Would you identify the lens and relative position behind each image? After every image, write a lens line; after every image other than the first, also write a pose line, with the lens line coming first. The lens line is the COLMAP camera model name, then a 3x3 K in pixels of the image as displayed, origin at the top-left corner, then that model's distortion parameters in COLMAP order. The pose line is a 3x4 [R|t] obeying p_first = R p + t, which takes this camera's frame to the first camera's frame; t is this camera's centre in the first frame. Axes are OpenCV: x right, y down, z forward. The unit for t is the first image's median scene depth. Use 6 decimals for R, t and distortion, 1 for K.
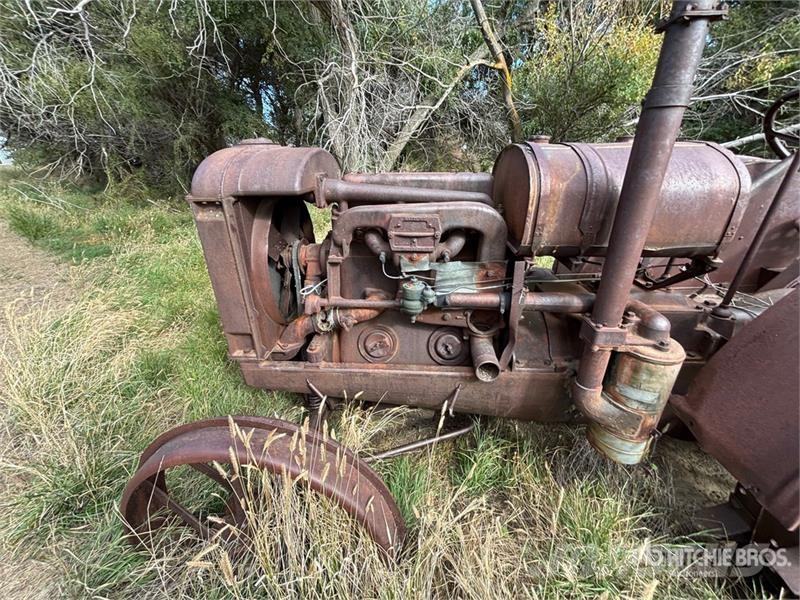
lens RADIAL K [[324.5, 0, 402.9], [0, 324.5, 299.1], [0, 0, 1]] dist [-0.000539, 0.000559]
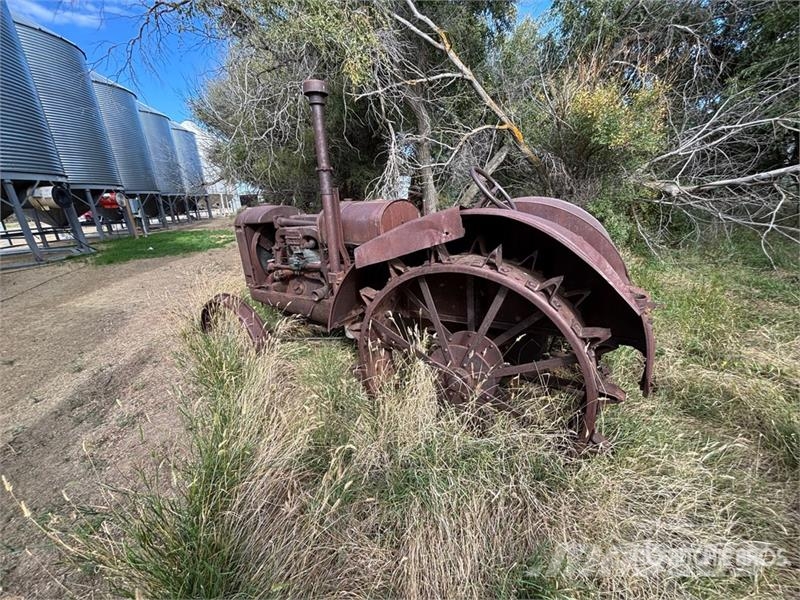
lens RADIAL K [[324.5, 0, 402.9], [0, 324.5, 299.1], [0, 0, 1]] dist [-0.000539, 0.000559]
pose [[0.904948, 0.094969, -0.414790, 1.712045], [-0.129472, 0.990012, -0.055799, 0.276656], [0.405348, 0.104199, 0.908205, -0.839647]]
